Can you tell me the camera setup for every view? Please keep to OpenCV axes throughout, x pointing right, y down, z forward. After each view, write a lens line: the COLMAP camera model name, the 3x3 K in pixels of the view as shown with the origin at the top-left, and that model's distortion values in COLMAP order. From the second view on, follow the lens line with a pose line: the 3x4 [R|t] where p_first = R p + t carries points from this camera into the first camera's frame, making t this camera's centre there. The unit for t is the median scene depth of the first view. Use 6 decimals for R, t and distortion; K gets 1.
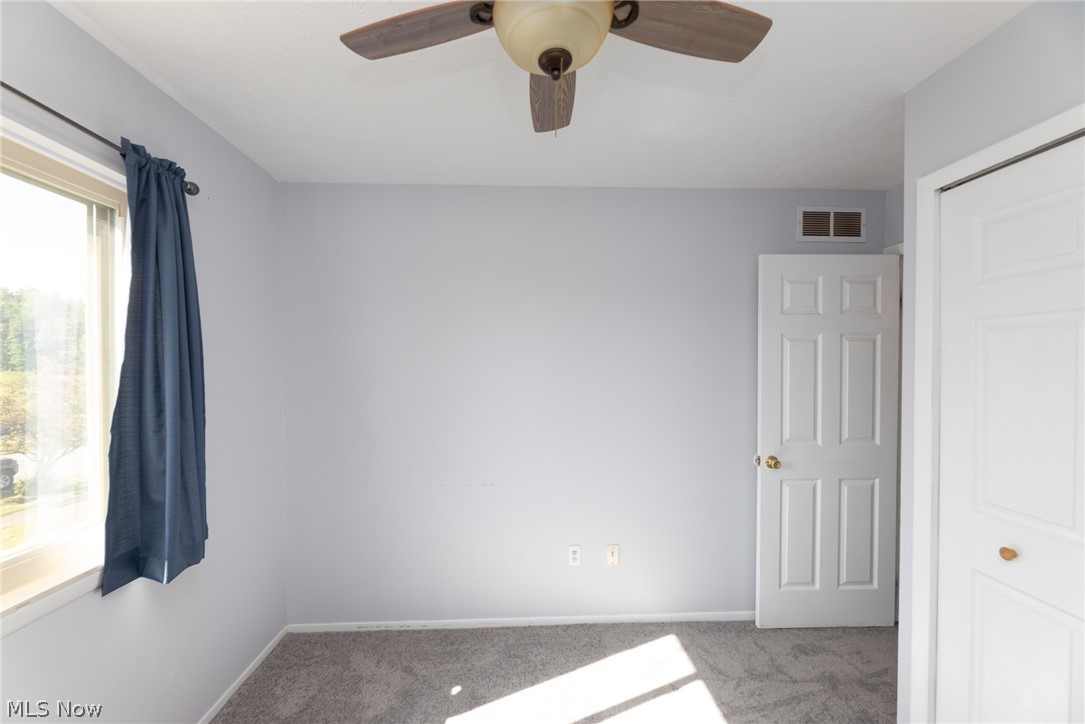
lens RADIAL K [[439.4, 0, 538.6], [0, 439.4, 366.5], [0, 0, 1]] dist [0.001223, 0.000560]
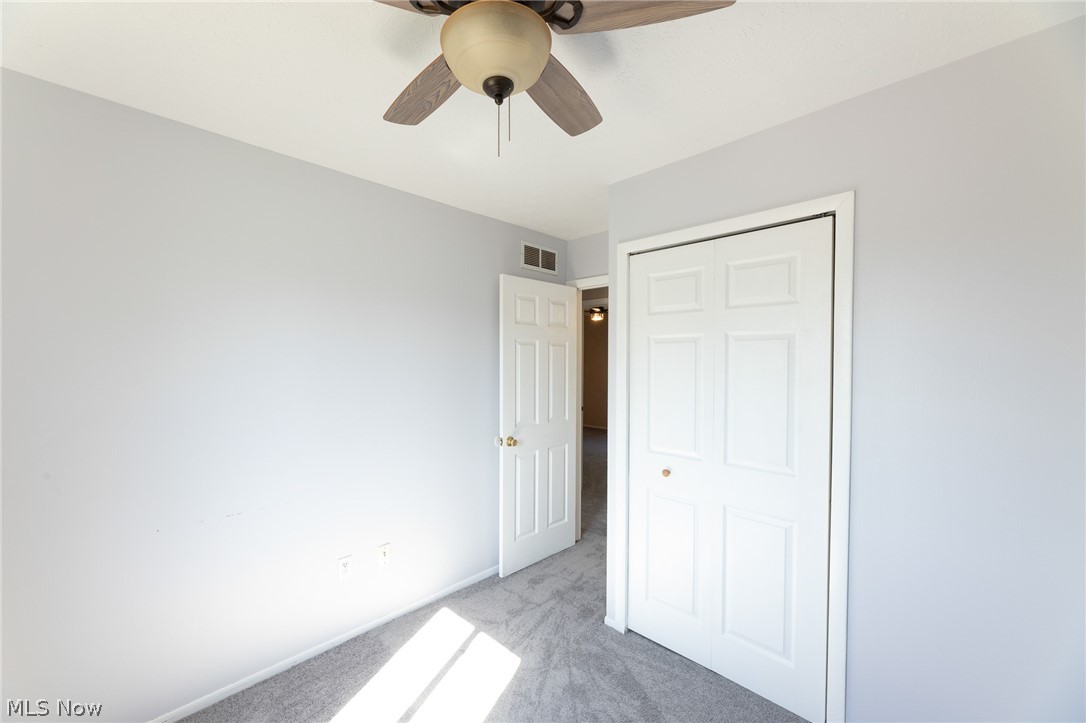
lens RADIAL K [[439.8, 0, 507.1], [0, 439.8, 364.0], [0, 0, 1]] dist [0.001223, 0.000560]
pose [[0.735704, -0.001927, 0.677300, -0.326325], [0.002891, 0.999996, -0.000296, -0.002251], [-0.677296, 0.002176, 0.735707, 0.086219]]
